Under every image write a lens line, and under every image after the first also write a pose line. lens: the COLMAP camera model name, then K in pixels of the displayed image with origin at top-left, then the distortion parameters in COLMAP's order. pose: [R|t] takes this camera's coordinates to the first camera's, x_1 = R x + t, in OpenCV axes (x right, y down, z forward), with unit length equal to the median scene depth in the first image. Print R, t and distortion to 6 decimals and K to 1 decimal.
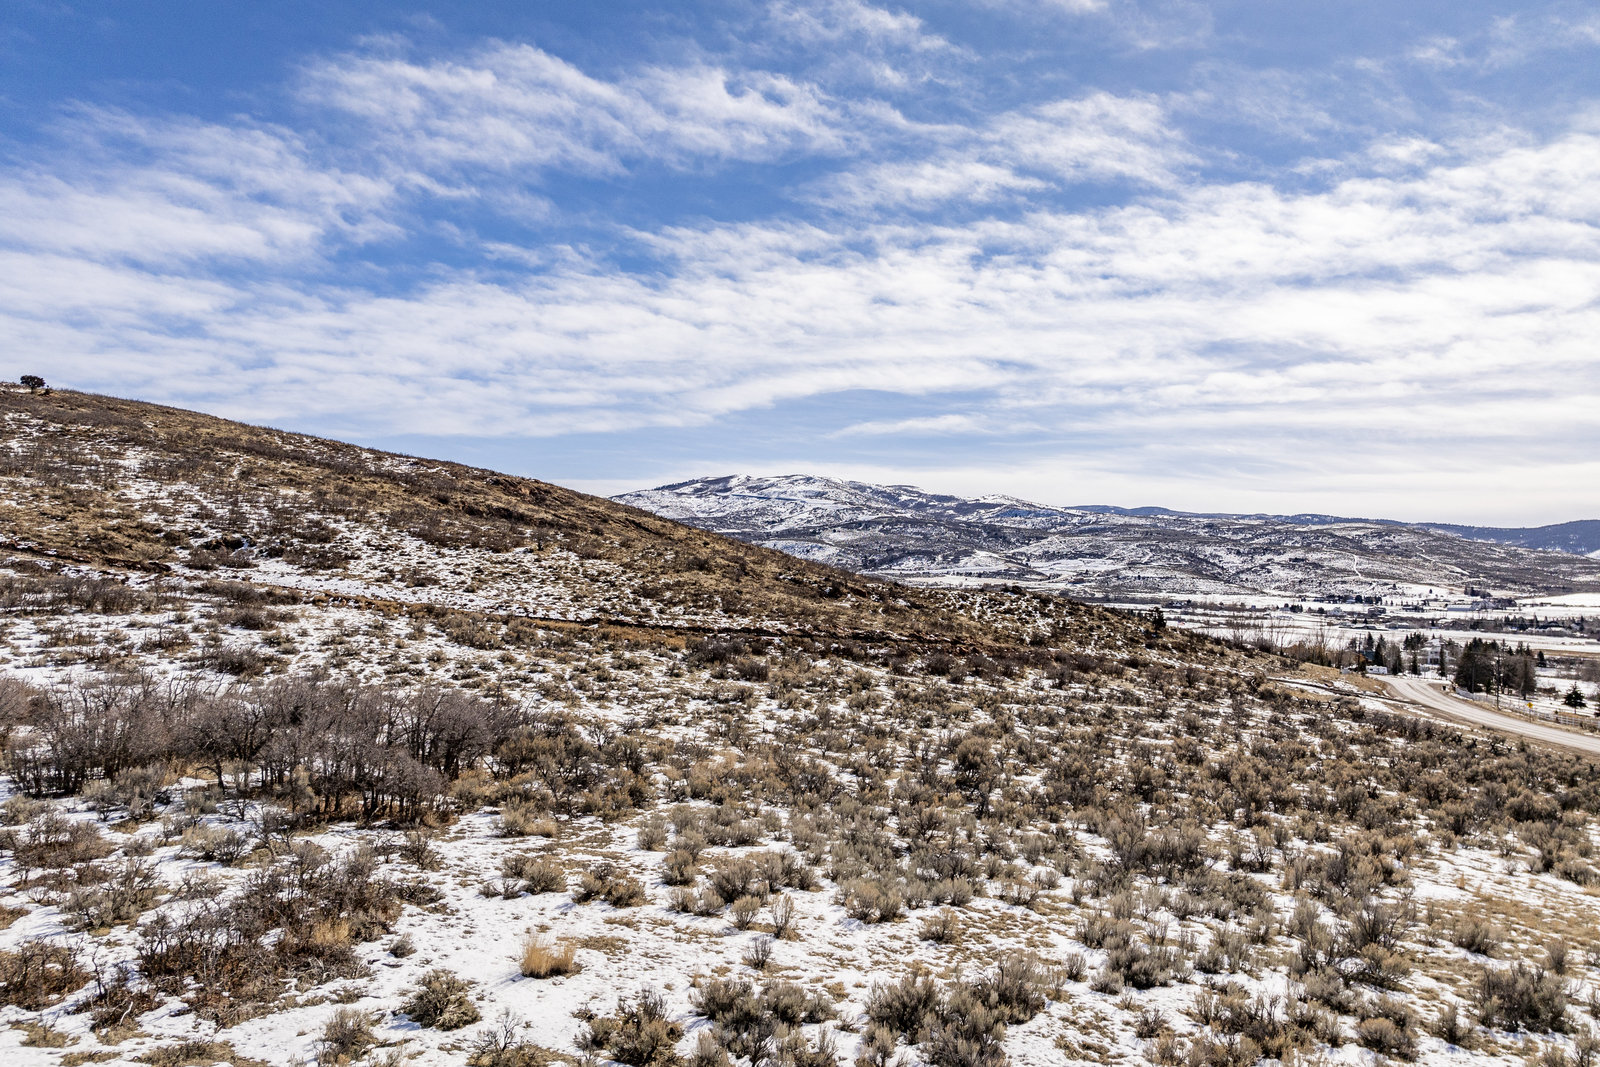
lens RADIAL K [[1113.6, 0, 796.4], [0, 1113.6, 528.0], [0, 0, 1]] dist [-0.054271, 0.009840]
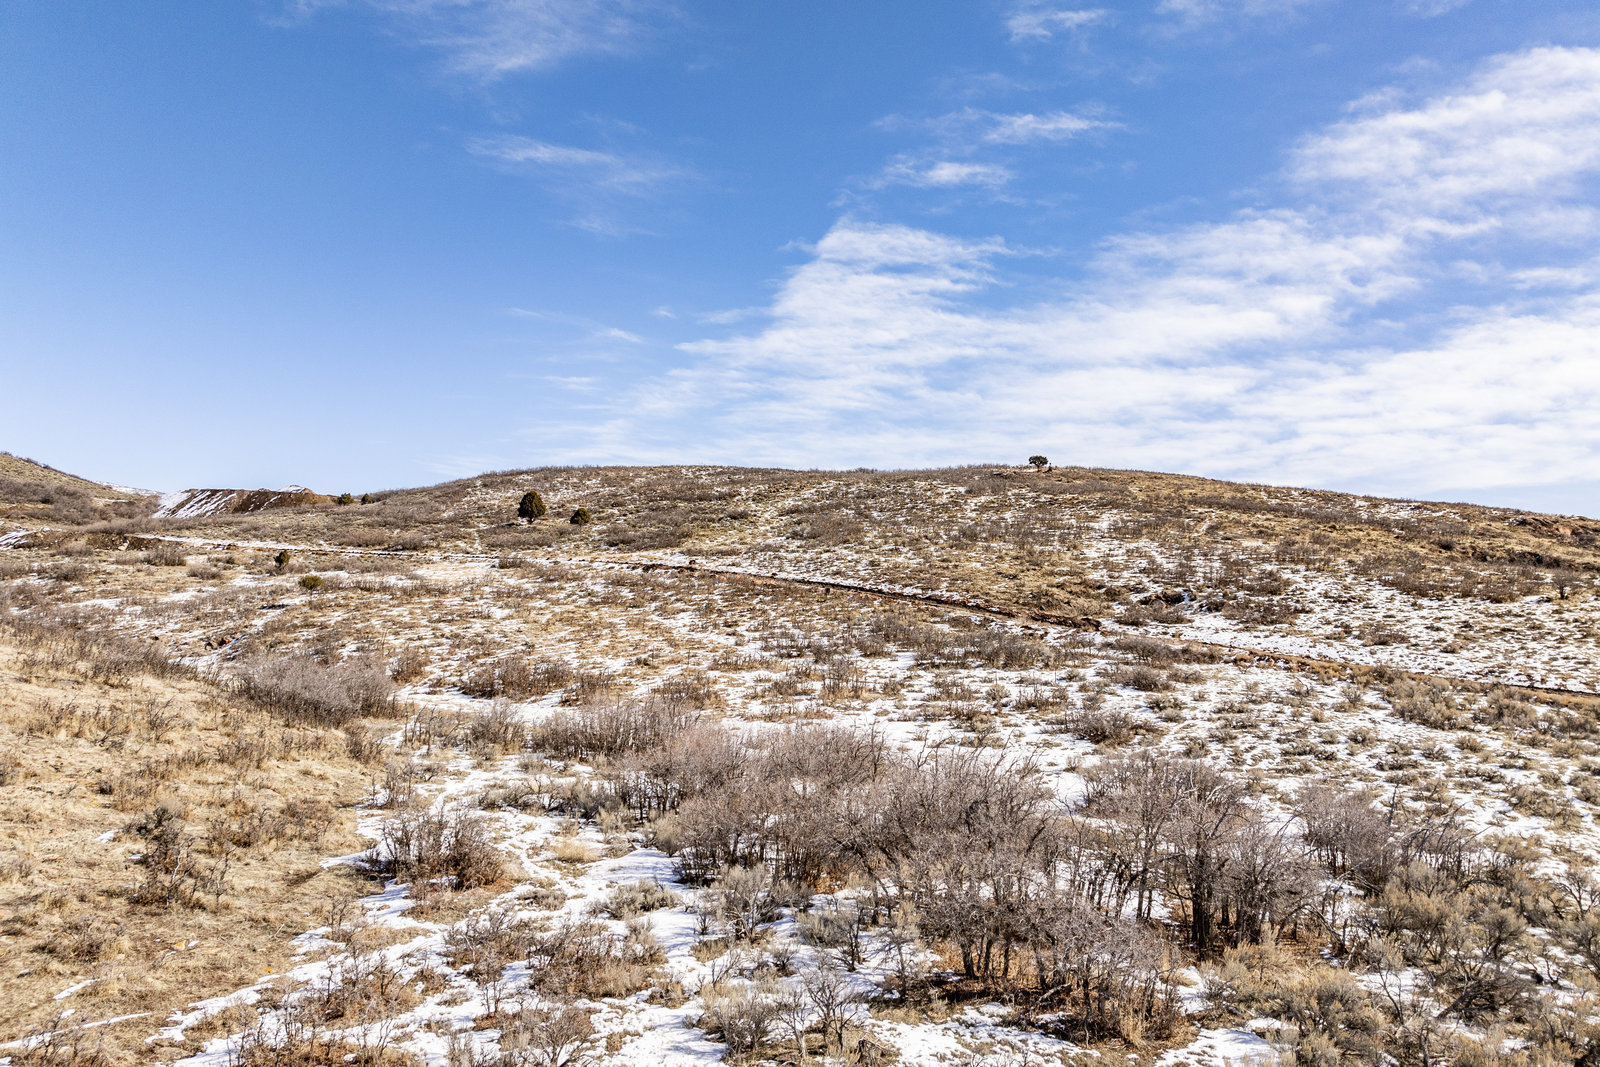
lens RADIAL K [[1113.7, 0, 800.0], [0, 1113.7, 533.5], [0, 0, 1]] dist [-0.044816, 0.003941]
pose [[0.643899, -0.066243, -0.762237, 0.001538], [0.025616, 0.997553, -0.065054, 0.009067], [0.764681, 0.022362, 0.644020, 0.110685]]
